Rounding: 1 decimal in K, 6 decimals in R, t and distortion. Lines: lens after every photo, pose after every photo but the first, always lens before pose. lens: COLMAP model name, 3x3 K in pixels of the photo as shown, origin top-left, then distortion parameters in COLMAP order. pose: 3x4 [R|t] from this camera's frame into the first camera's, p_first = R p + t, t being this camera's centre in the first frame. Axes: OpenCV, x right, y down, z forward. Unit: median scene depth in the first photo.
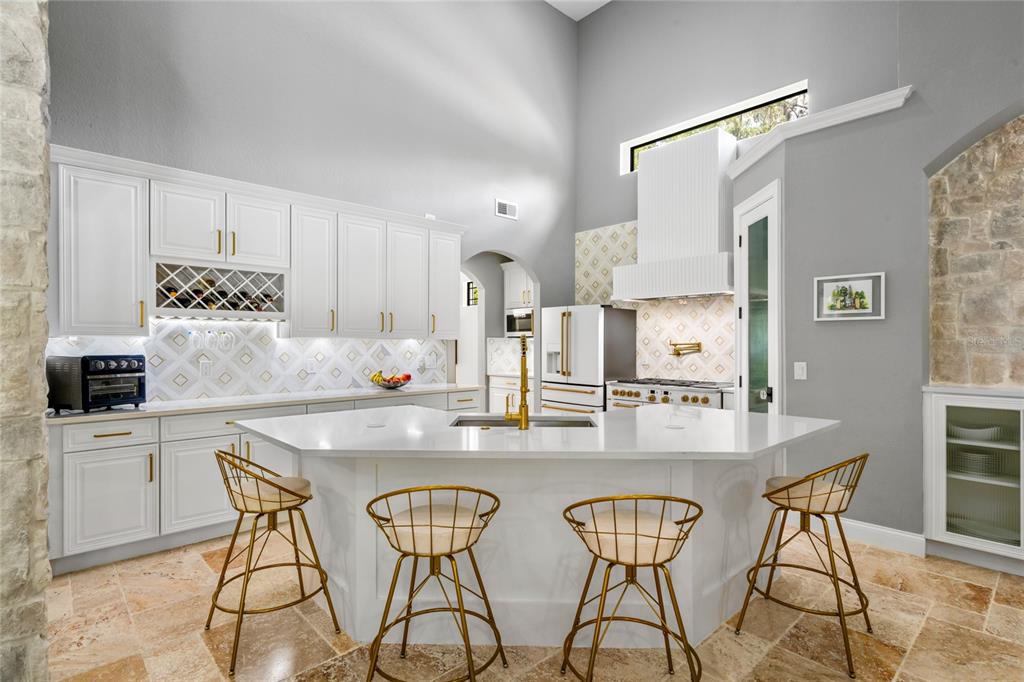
lens RADIAL K [[515.1, 0, 507.6], [0, 515.1, 341.7], [0, 0, 1]] dist [0.000763, 0.001604]
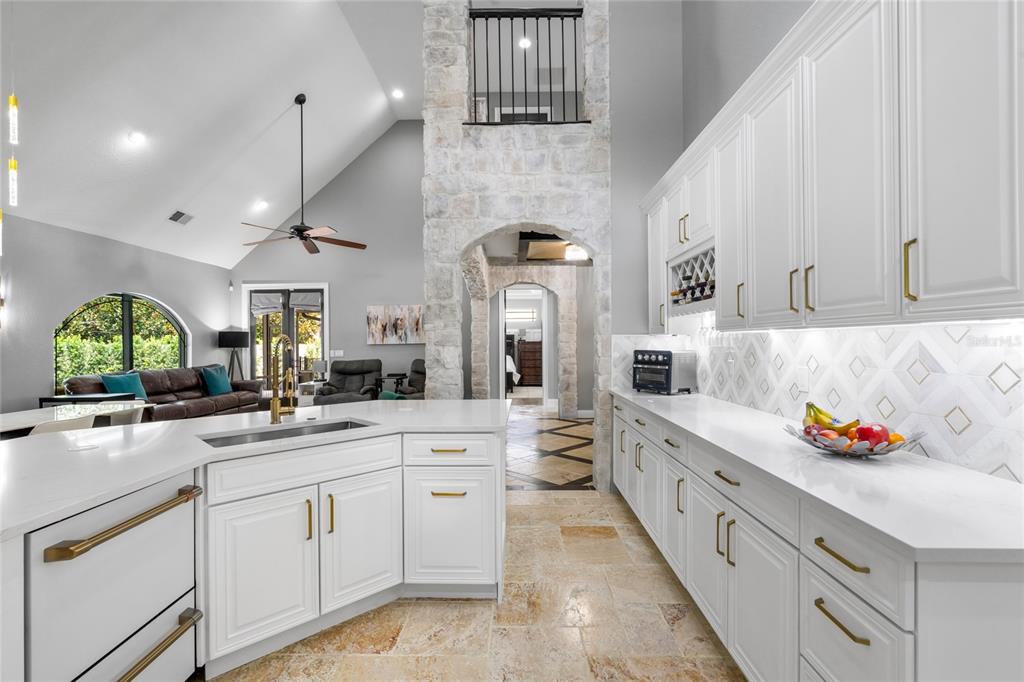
lens RADIAL K [[477.1, 0, 511.8], [0, 477.1, 340.5], [0, 0, 1]] dist [-0.005378, 0.001799]
pose [[-0.684584, 0.005196, -0.728915, 0.273801], [0.010238, 0.999945, -0.002487, 0.002092], [0.728862, -0.009165, -0.684599, 1.325278]]
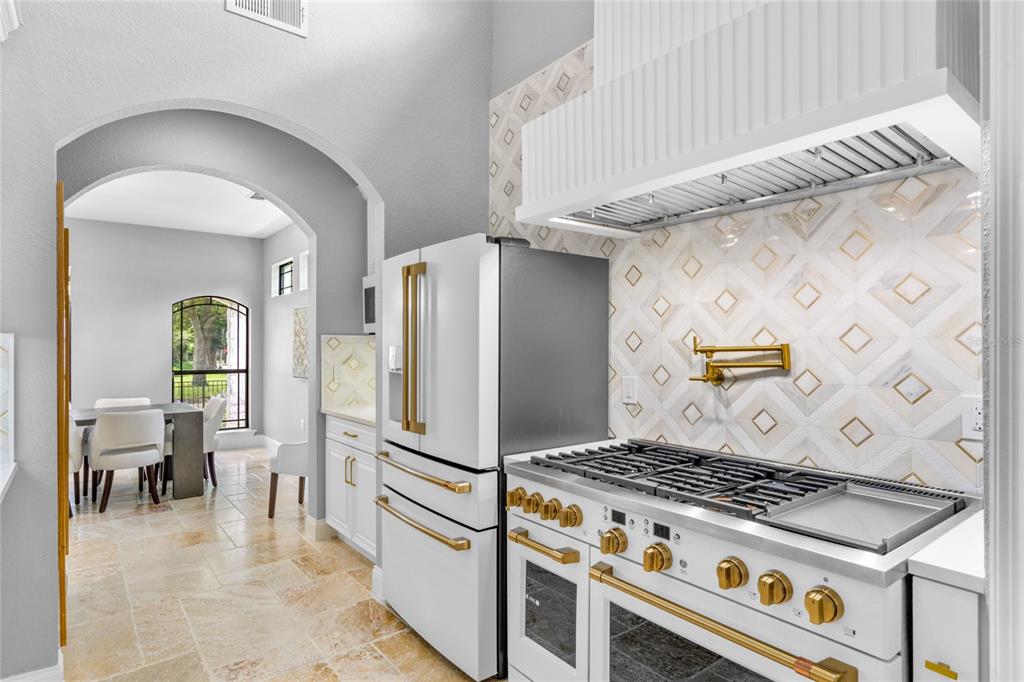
lens RADIAL K [[549.2, 0, 509.1], [0, 549.2, 343.7], [0, 0, 1]] dist [0.001531, 0.001141]
pose [[0.996725, -0.000719, -0.080862, 0.344093], [0.000576, 0.999998, -0.001796, 0.002323], [0.080863, 0.001743, 0.996724, 0.967976]]
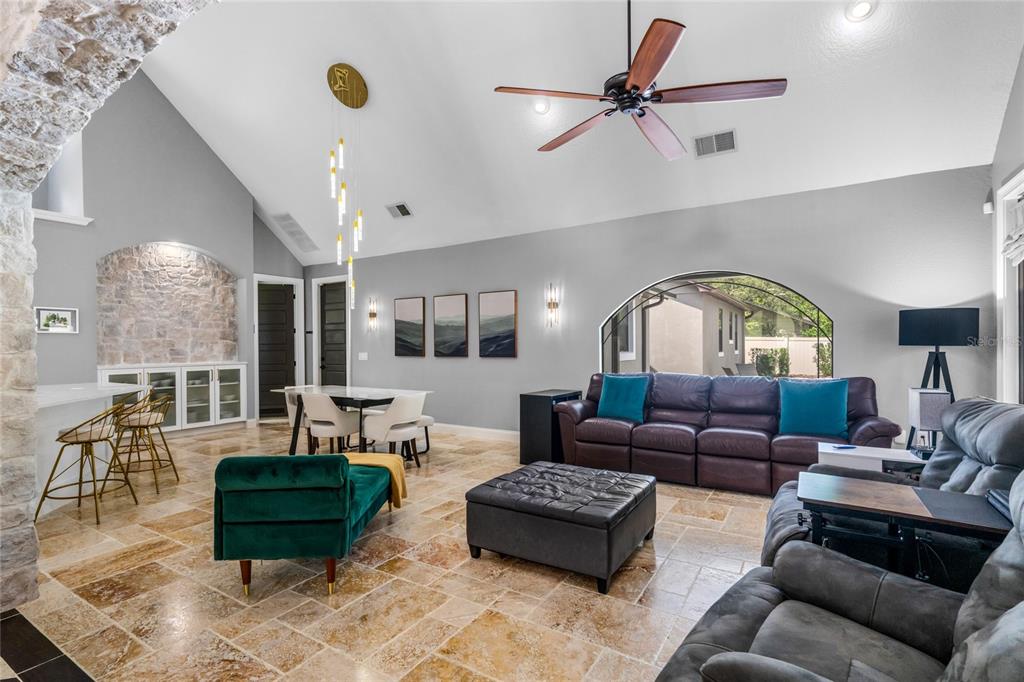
lens RADIAL K [[477.1, 0, 507.3], [0, 477.1, 343.8], [0, 0, 1]] dist [-0.005378, 0.001799]
pose [[-0.263128, 0.007039, 0.964735, -1.203825], [0.007329, 0.999959, -0.005297, 0.013818], [-0.964733, 0.005677, -0.263169, -0.059794]]
